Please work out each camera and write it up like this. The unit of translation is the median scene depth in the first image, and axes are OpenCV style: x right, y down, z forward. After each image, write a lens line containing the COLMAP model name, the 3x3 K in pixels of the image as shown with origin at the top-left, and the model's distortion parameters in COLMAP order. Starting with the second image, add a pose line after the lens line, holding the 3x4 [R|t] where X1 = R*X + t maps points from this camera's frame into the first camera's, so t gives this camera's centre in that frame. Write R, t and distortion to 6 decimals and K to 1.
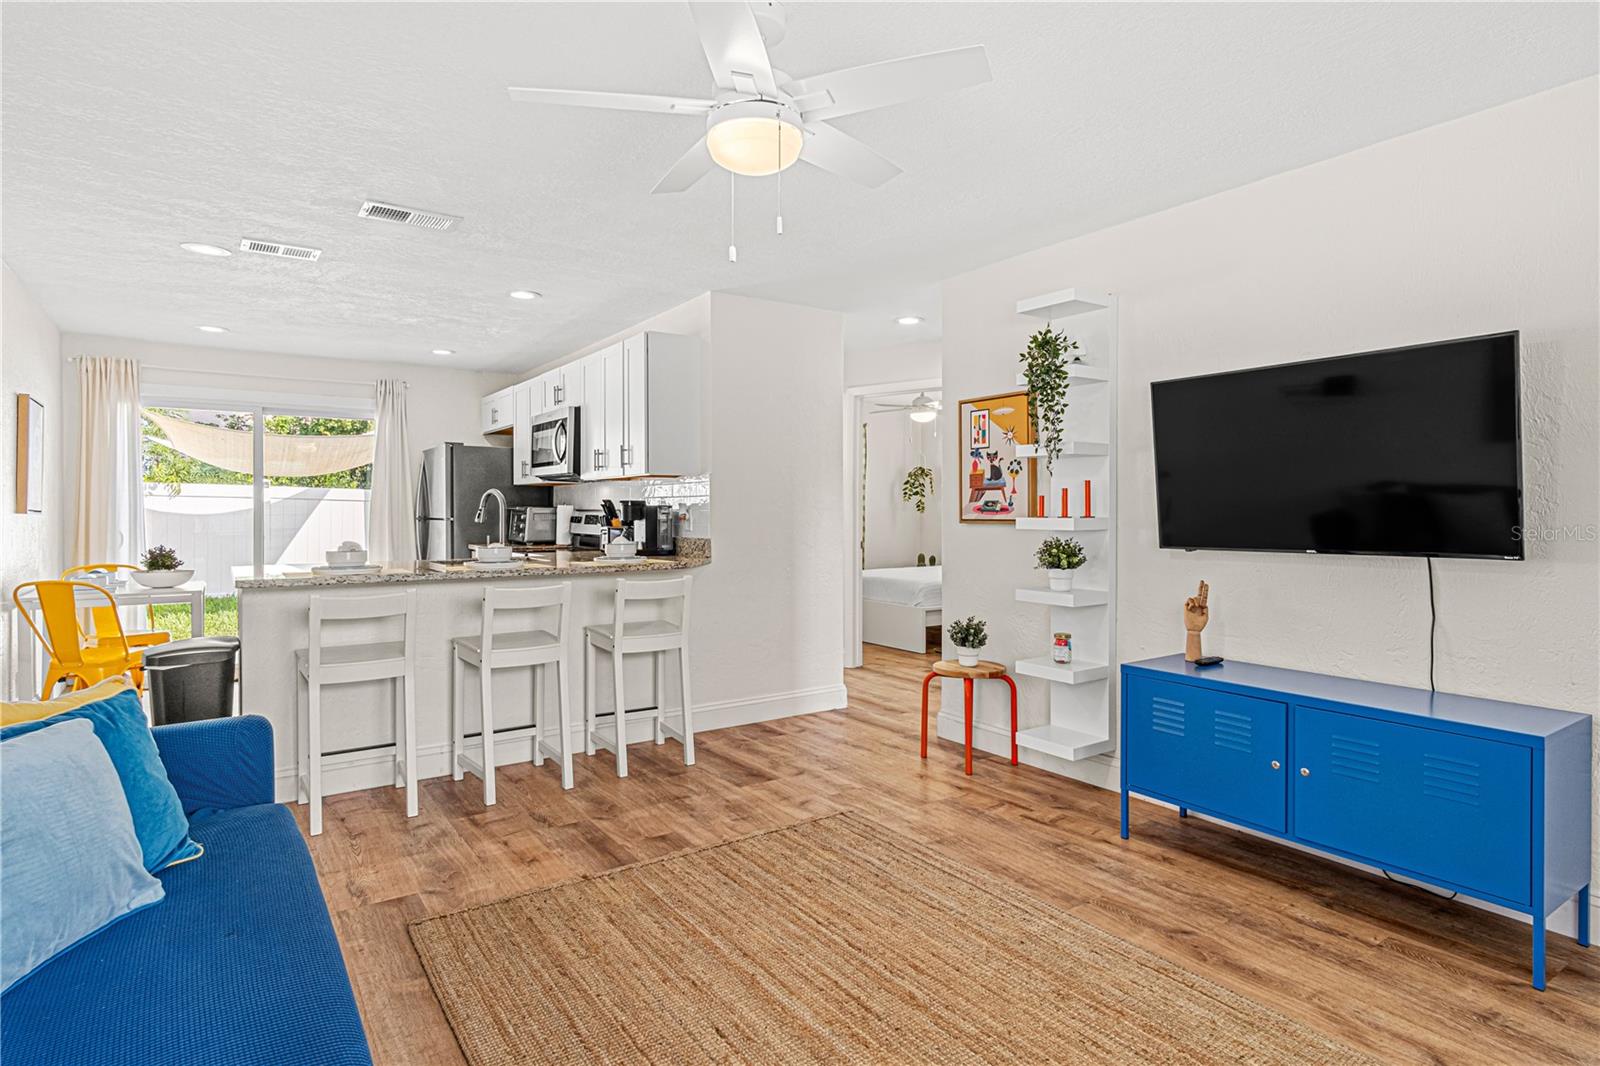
lens RADIAL K [[847.6, 0, 822.7], [0, 847.6, 514.6], [0, 0, 1]] dist [-0.021174, 0.001755]
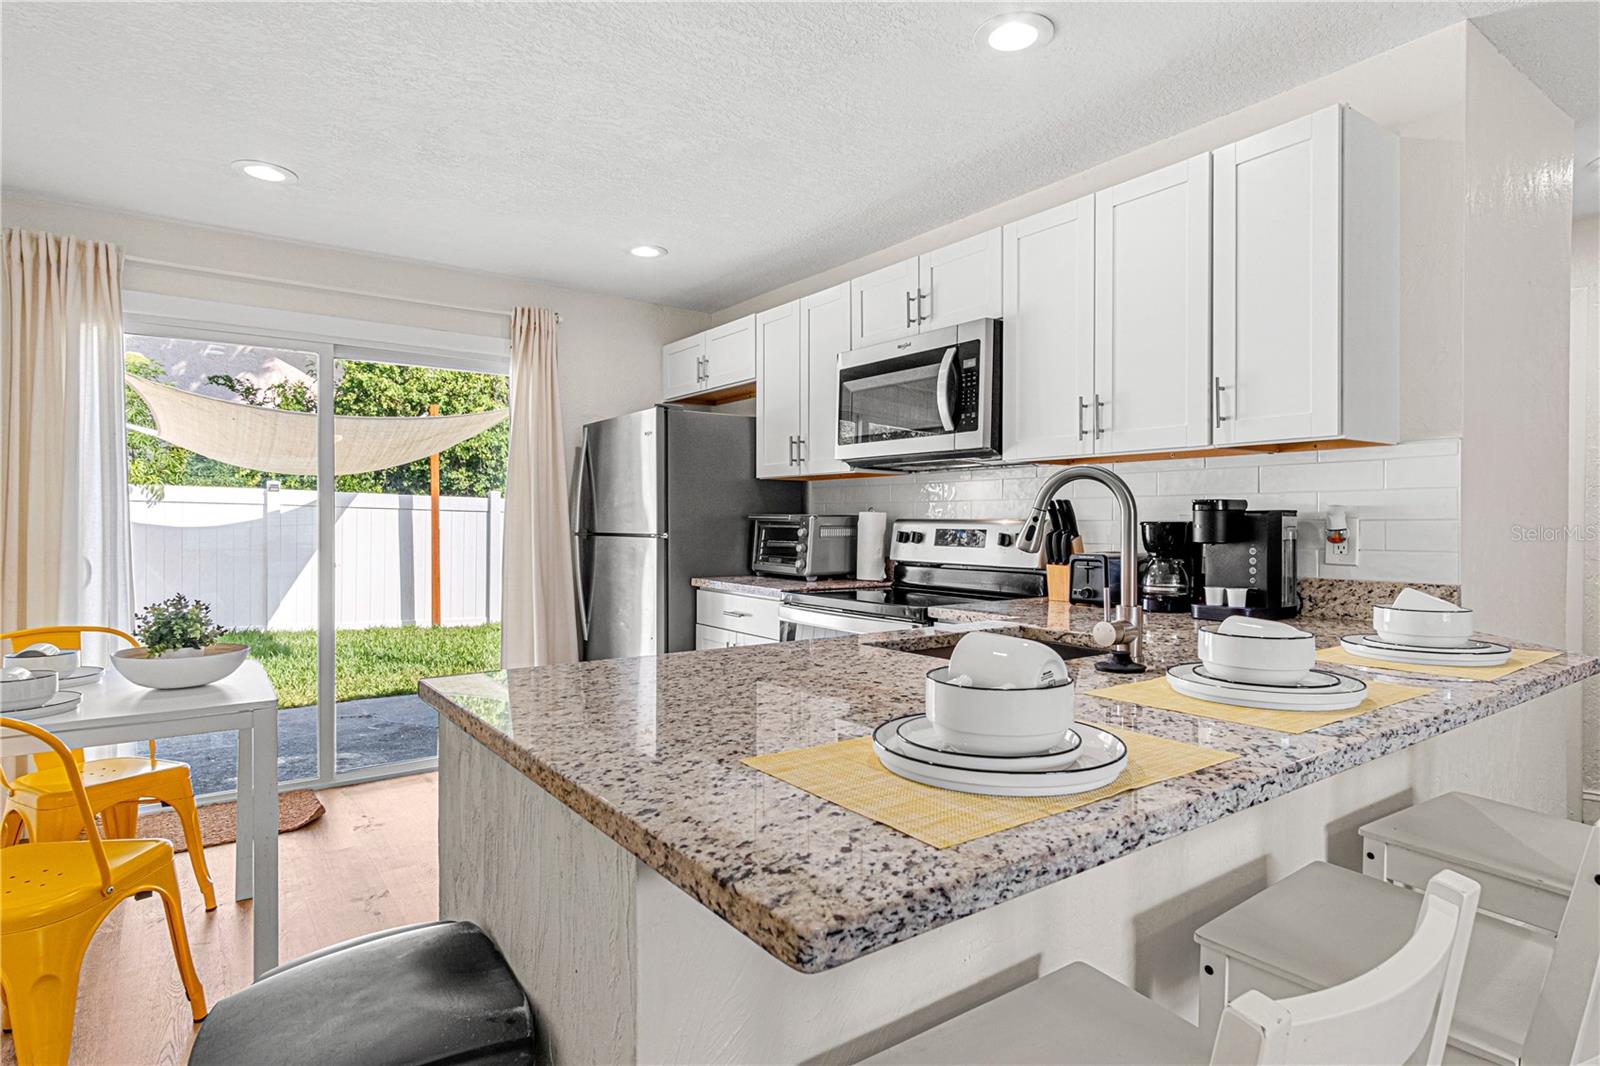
lens RADIAL K [[859.6, 0, 800.3], [0, 859.6, 520.9], [0, 0, 1]] dist [0.012196, -0.000810]
pose [[0.999987, 0.001108, -0.004949, -0.386829], [-0.001136, 0.999983, -0.005732, -0.001864], [0.004942, 0.005737, 0.999971, 0.455115]]
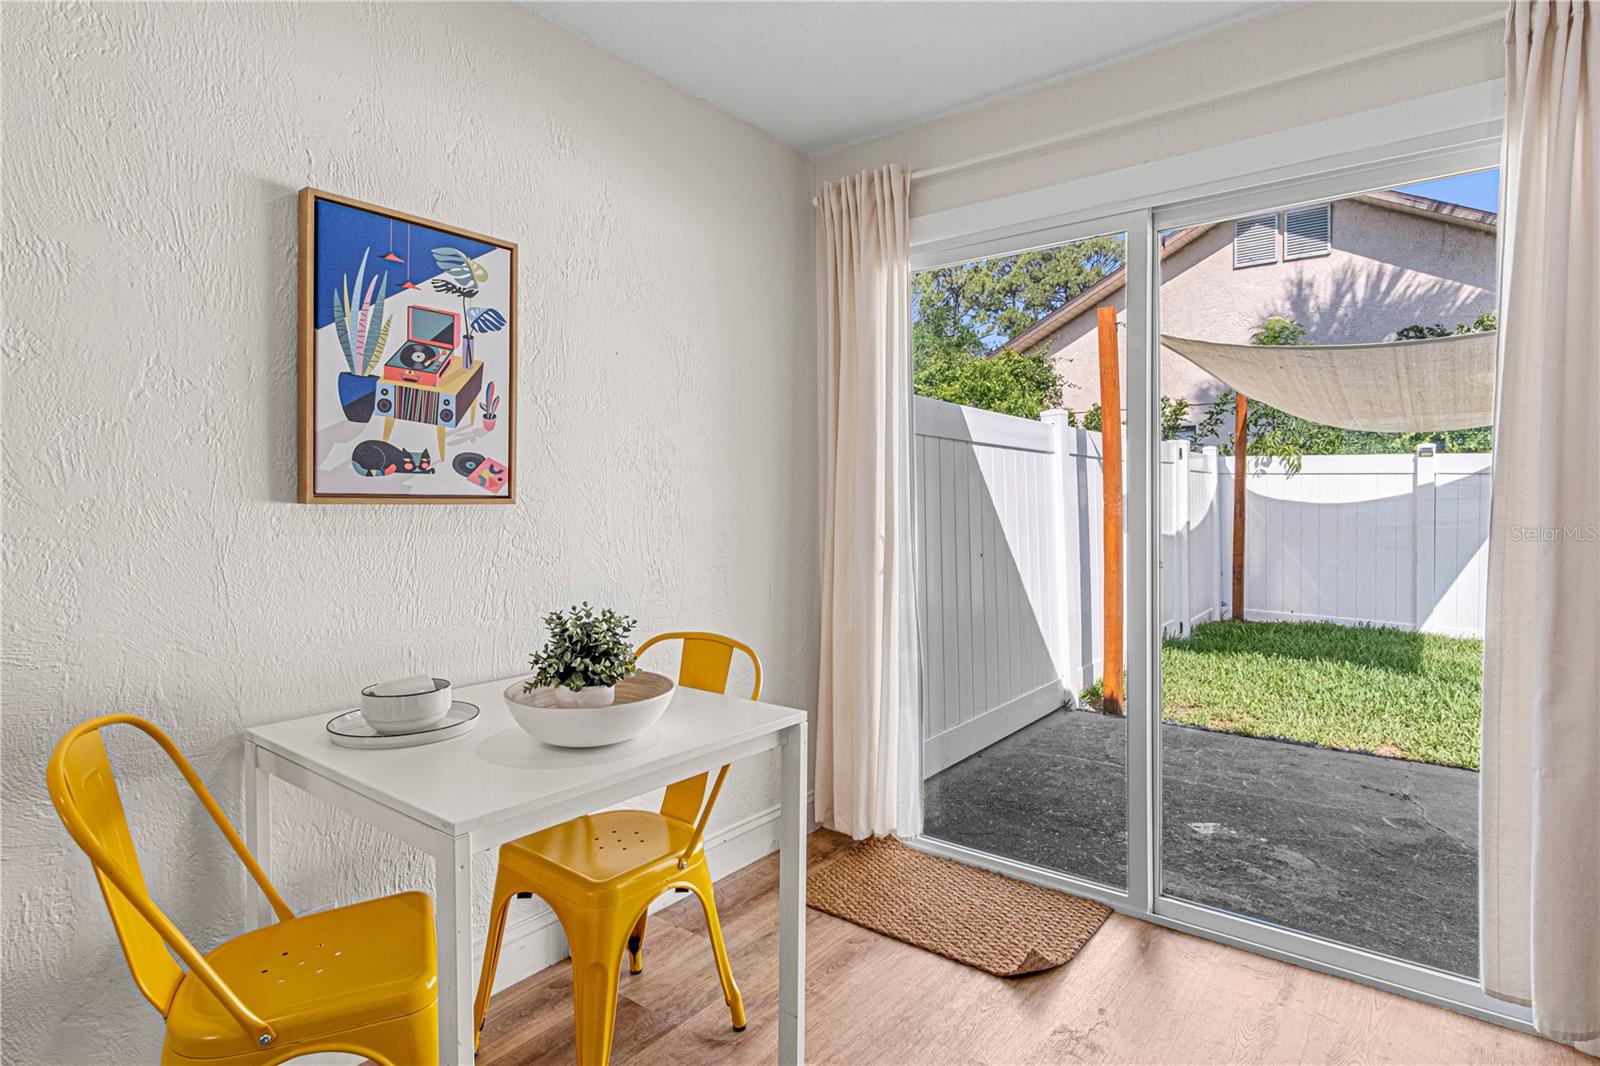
lens RADIAL K [[854.0, 0, 795.1], [0, 854.0, 497.5], [0, 0, 1]] dist [0.004396, 0.001099]
pose [[0.255535, -0.000154, -0.966800, -0.394219], [-0.003265, 0.999994, -0.001022, -0.000755], [0.966794, 0.003417, 0.255533, 0.864837]]
